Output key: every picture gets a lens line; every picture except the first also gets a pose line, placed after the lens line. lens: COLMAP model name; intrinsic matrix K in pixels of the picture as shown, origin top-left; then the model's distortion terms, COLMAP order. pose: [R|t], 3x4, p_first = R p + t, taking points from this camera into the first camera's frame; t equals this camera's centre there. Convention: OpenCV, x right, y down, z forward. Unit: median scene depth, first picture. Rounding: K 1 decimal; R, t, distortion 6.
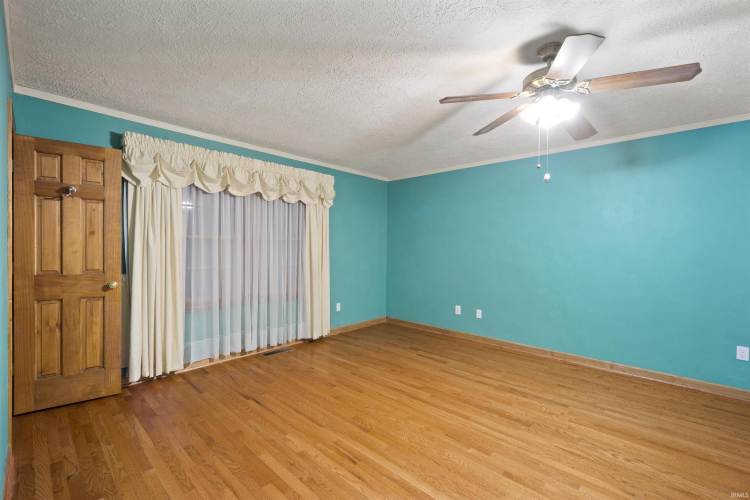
lens RADIAL K [[325.6, 0, 373.7], [0, 325.6, 253.5], [0, 0, 1]] dist [-0.001547, 0.000050]
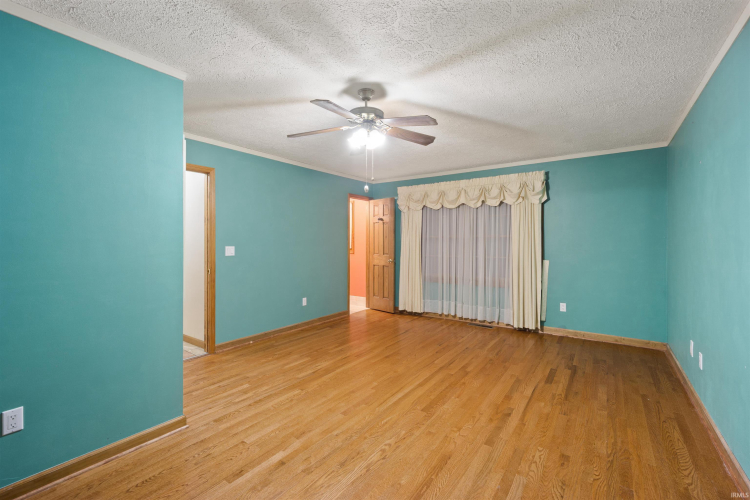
lens RADIAL K [[323.3, 0, 373.3], [0, 323.3, 247.4], [0, 0, 1]] dist [-0.000862, 0.000382]
pose [[0.124004, 0.007097, -0.992256, 1.111850], [-0.016473, 0.999851, 0.005093, -0.001519], [0.992145, 0.015714, 0.124103, 0.523834]]
